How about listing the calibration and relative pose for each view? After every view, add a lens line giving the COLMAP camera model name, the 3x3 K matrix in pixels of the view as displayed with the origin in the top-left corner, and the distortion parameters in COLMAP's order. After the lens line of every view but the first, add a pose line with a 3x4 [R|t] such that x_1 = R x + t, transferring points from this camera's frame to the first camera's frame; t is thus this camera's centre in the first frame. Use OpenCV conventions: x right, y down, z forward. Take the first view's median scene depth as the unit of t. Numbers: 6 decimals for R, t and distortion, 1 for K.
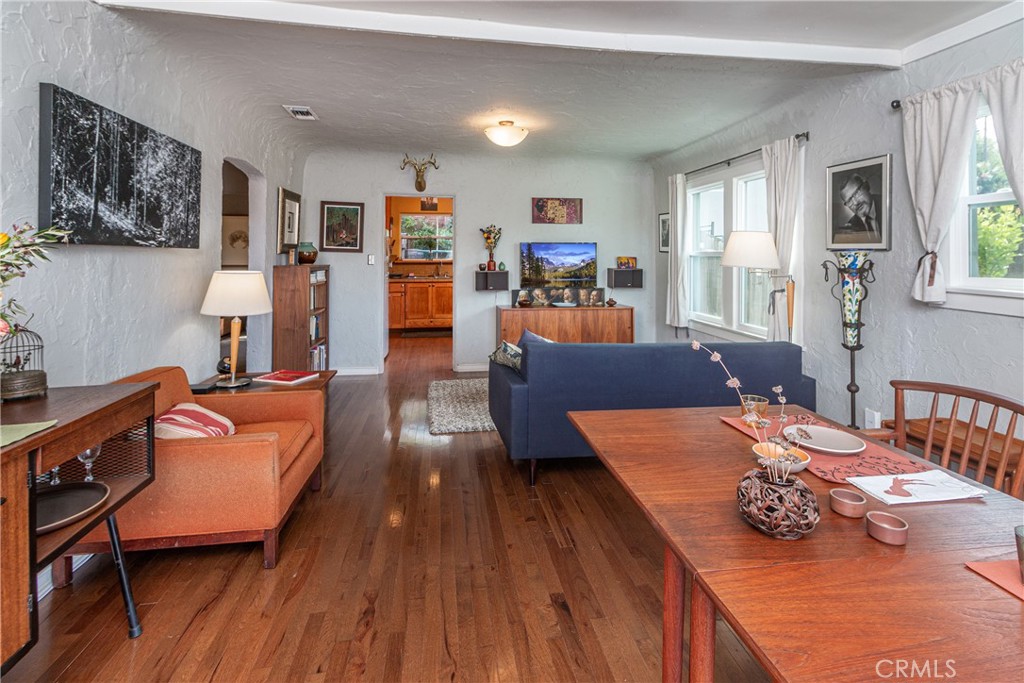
lens RADIAL K [[490.5, 0, 537.5], [0, 490.5, 252.0], [0, 0, 1]] dist [0.003147, -0.002947]
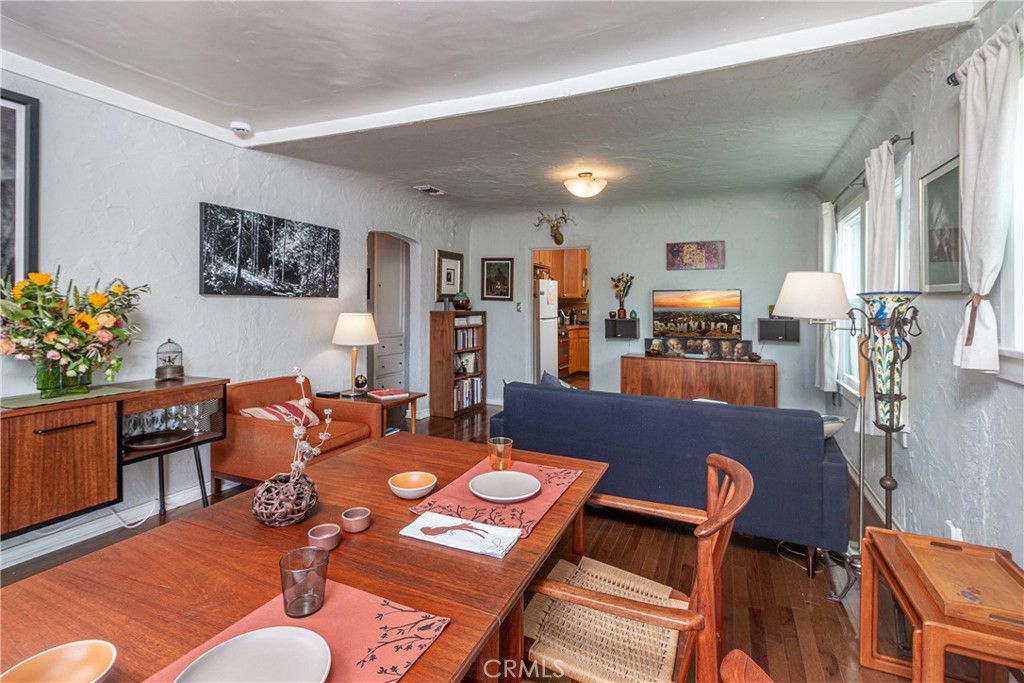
lens RADIAL K [[490.5, 0, 538.2], [0, 490.5, 305.8], [0, 0, 1]] dist [0.003147, -0.002947]
pose [[0.843063, 0.002115, -0.537811, 0.570907], [0.002168, 0.999971, 0.007331, 0.007198], [0.537811, -0.007346, 0.843034, 0.104862]]
